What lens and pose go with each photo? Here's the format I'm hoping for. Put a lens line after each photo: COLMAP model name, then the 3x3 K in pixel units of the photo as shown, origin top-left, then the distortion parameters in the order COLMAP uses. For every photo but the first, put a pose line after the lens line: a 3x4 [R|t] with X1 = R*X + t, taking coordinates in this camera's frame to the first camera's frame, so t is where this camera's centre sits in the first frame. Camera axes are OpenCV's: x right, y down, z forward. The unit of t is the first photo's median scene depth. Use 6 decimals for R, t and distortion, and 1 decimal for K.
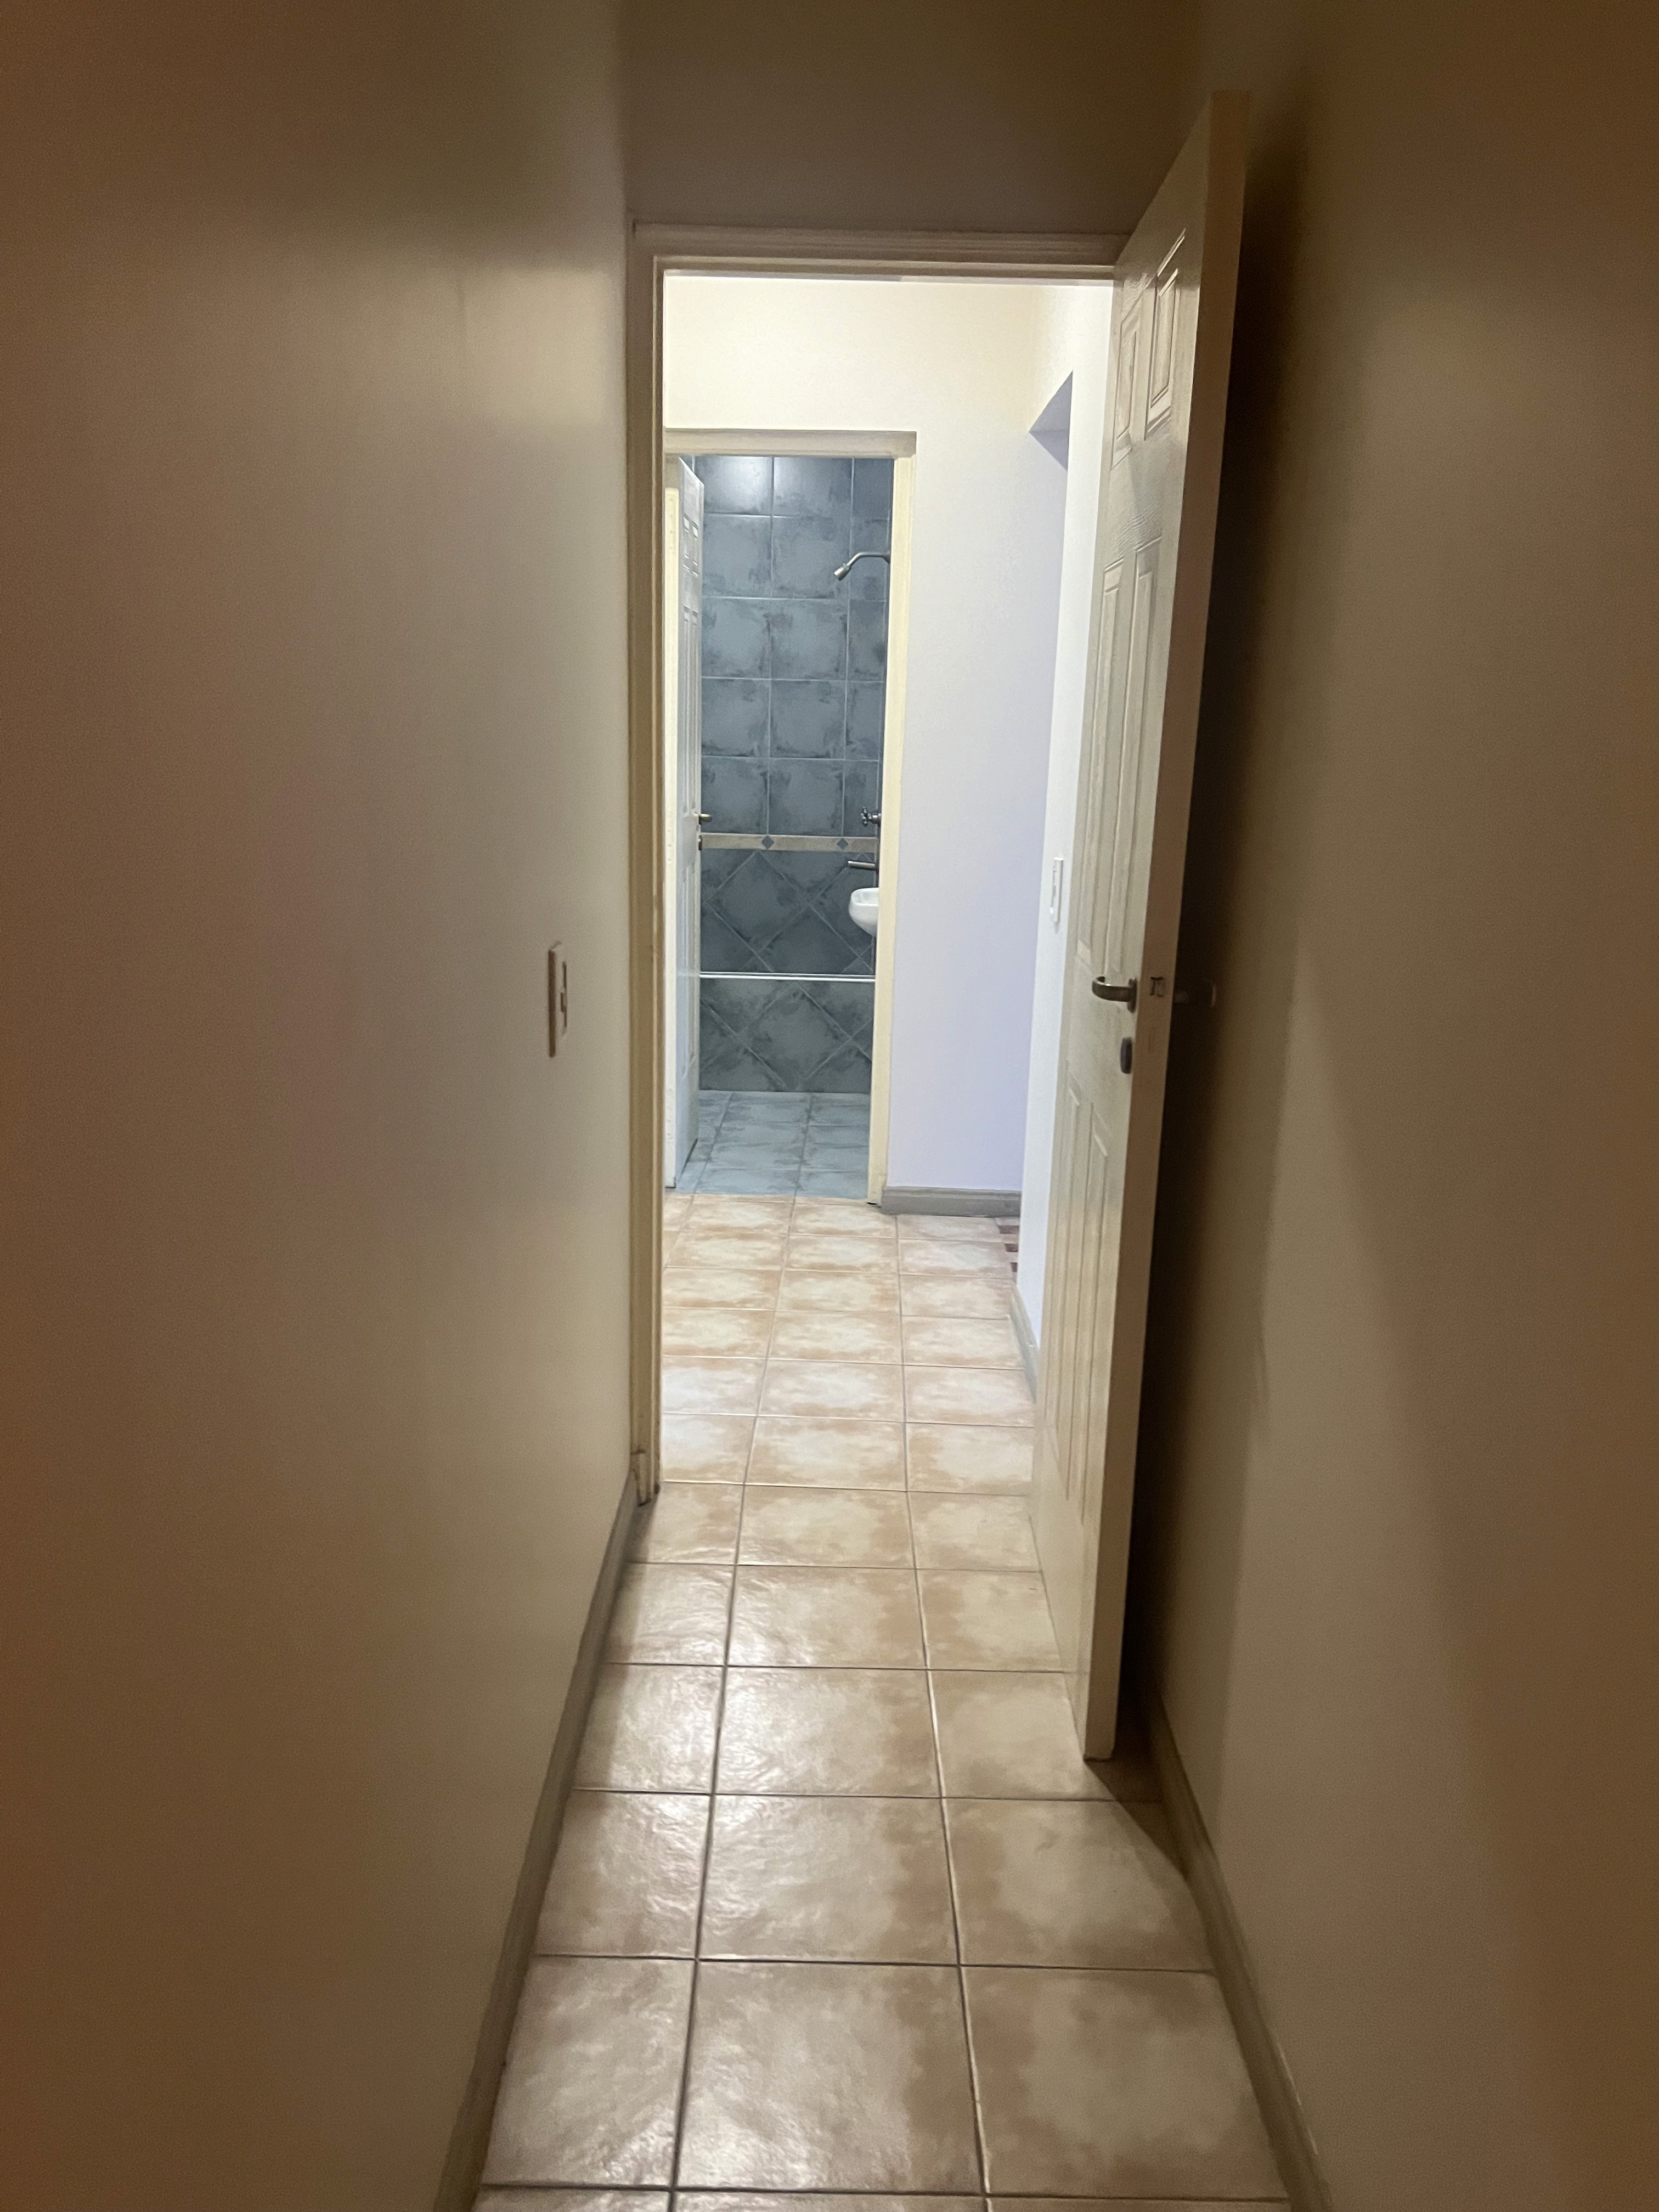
lens RADIAL K [[1664.6, 0, 826.3], [0, 1664.6, 1113.8], [0, 0, 1]] dist [0.034536, -0.045389]
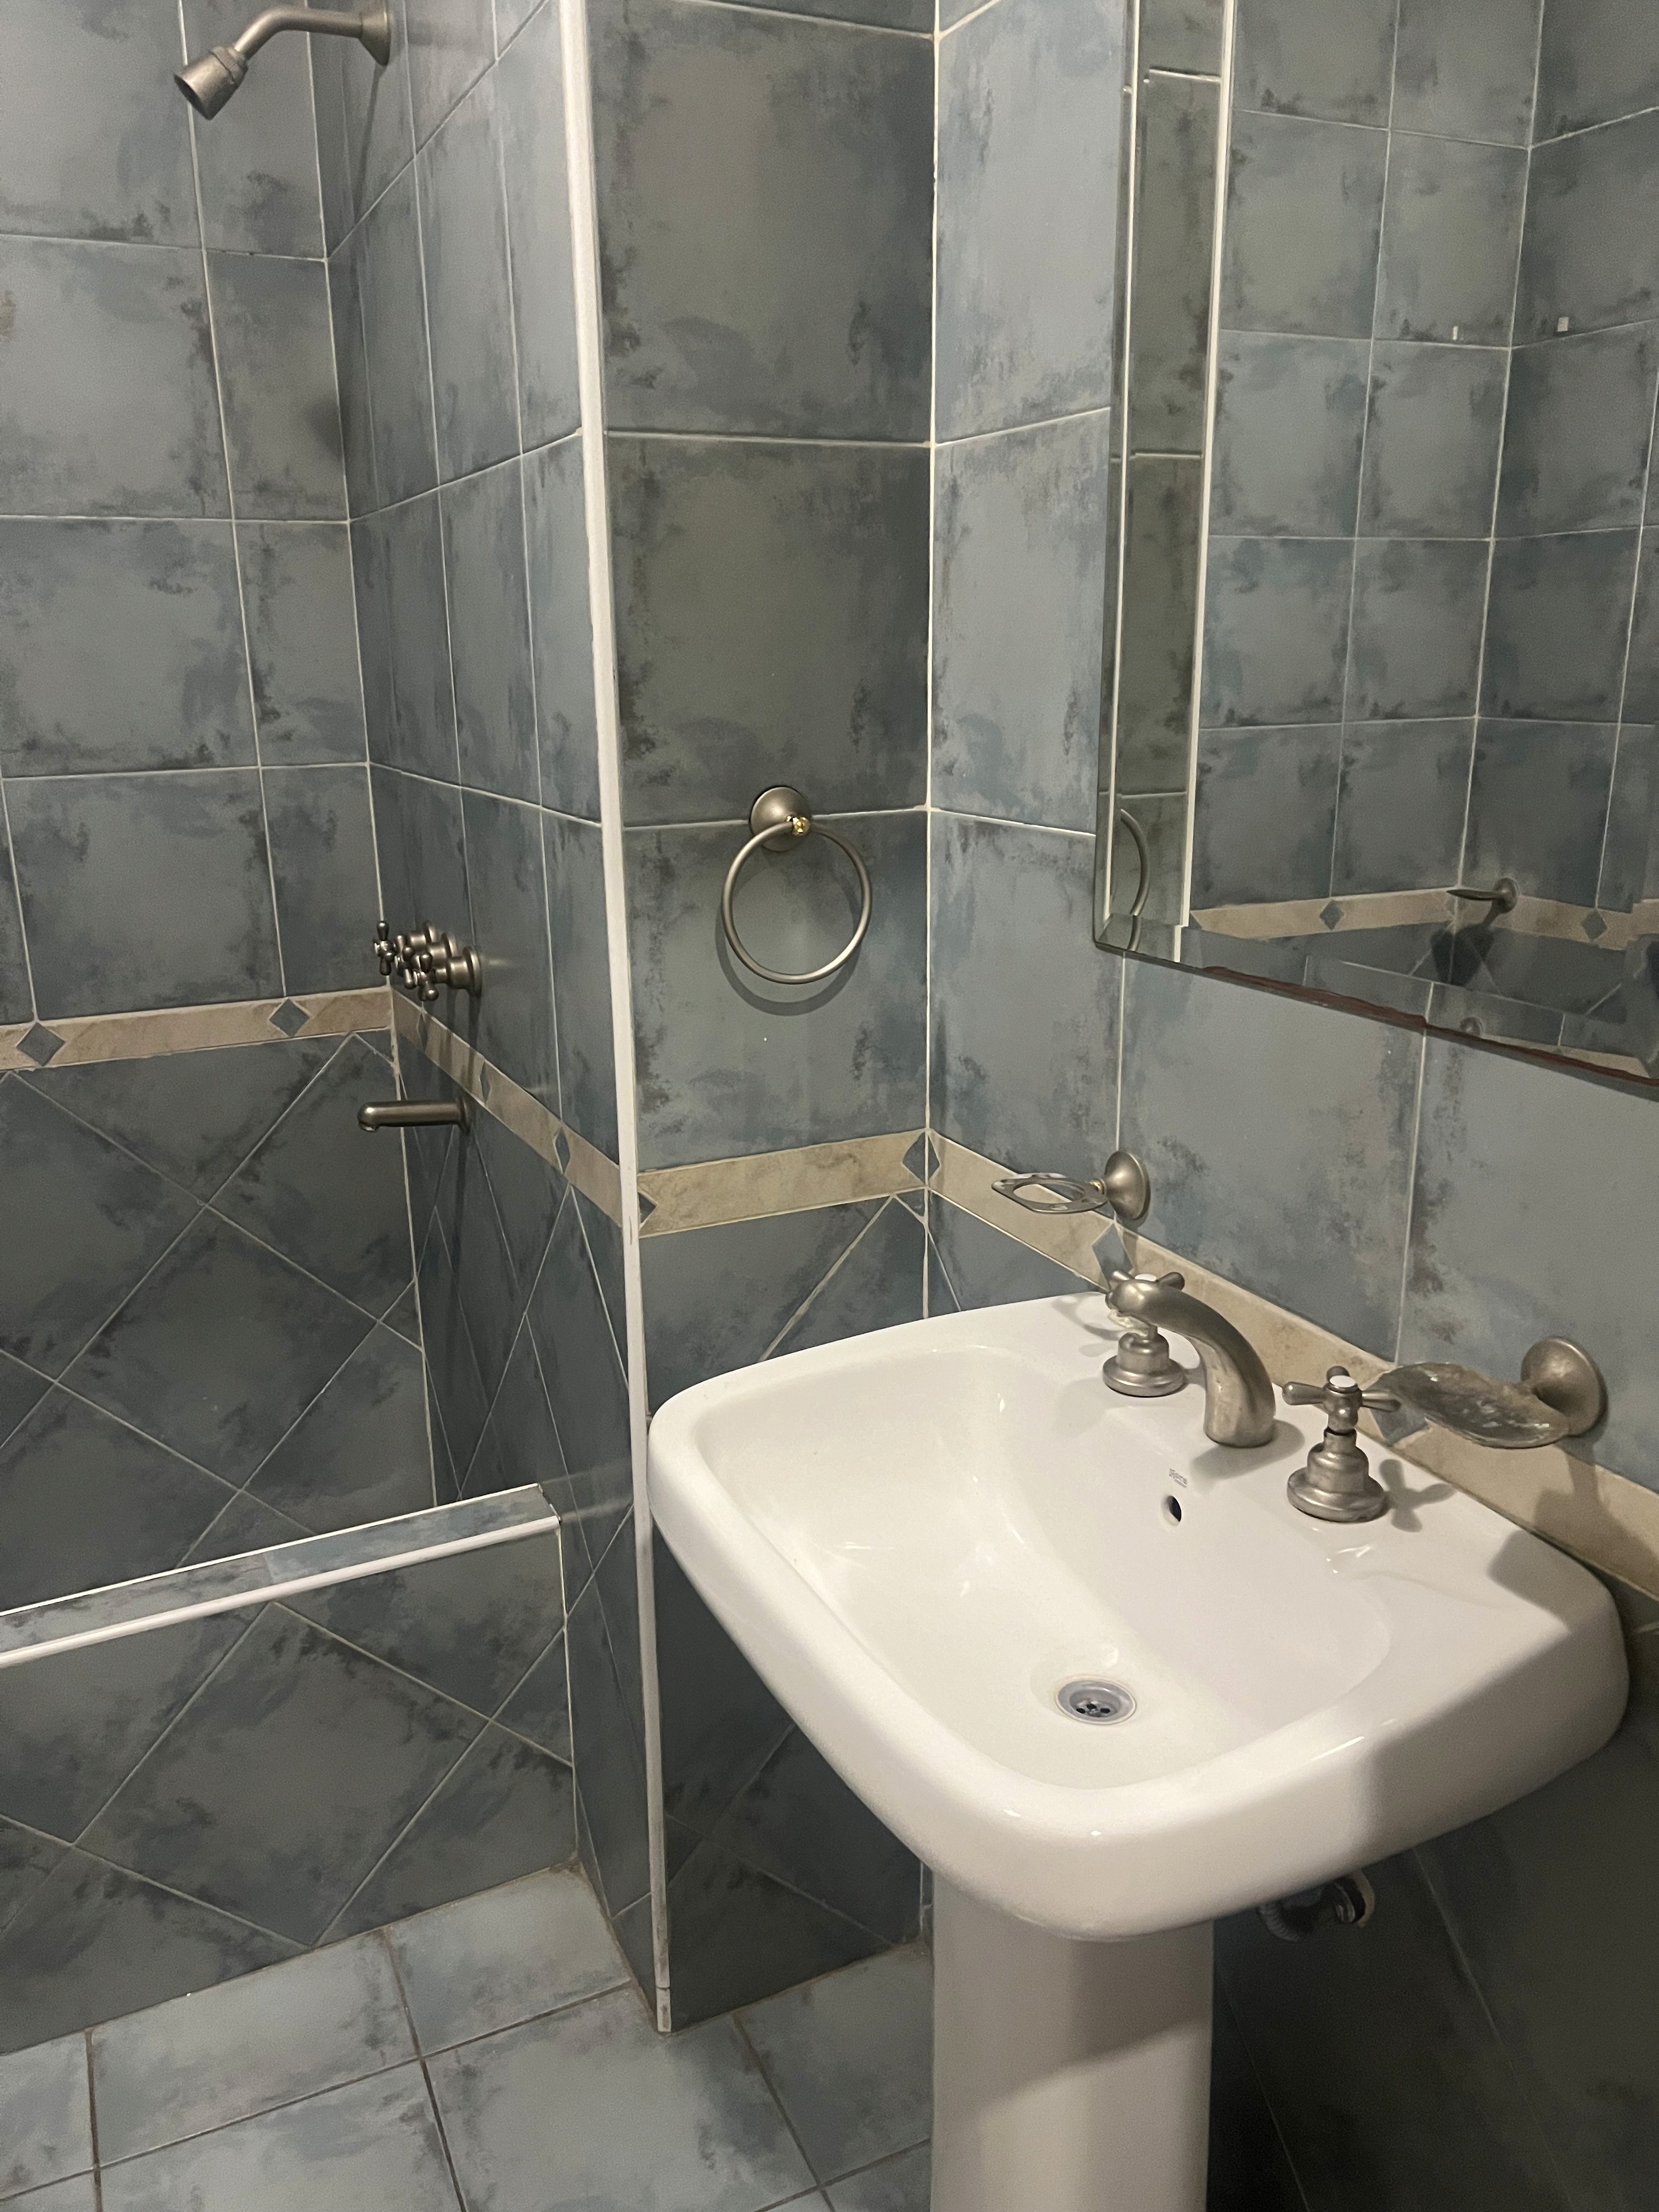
lens RADIAL K [[1664.6, 0, 839.4], [0, 1664.6, 1099.0], [0, 0, 1]] dist [0.034536, -0.045389]
pose [[0.893134, -0.156113, 0.421830, -0.035967], [0.141879, 0.987738, 0.065148, -0.154580], [-0.426828, 0.001663, 0.904331, 0.661016]]
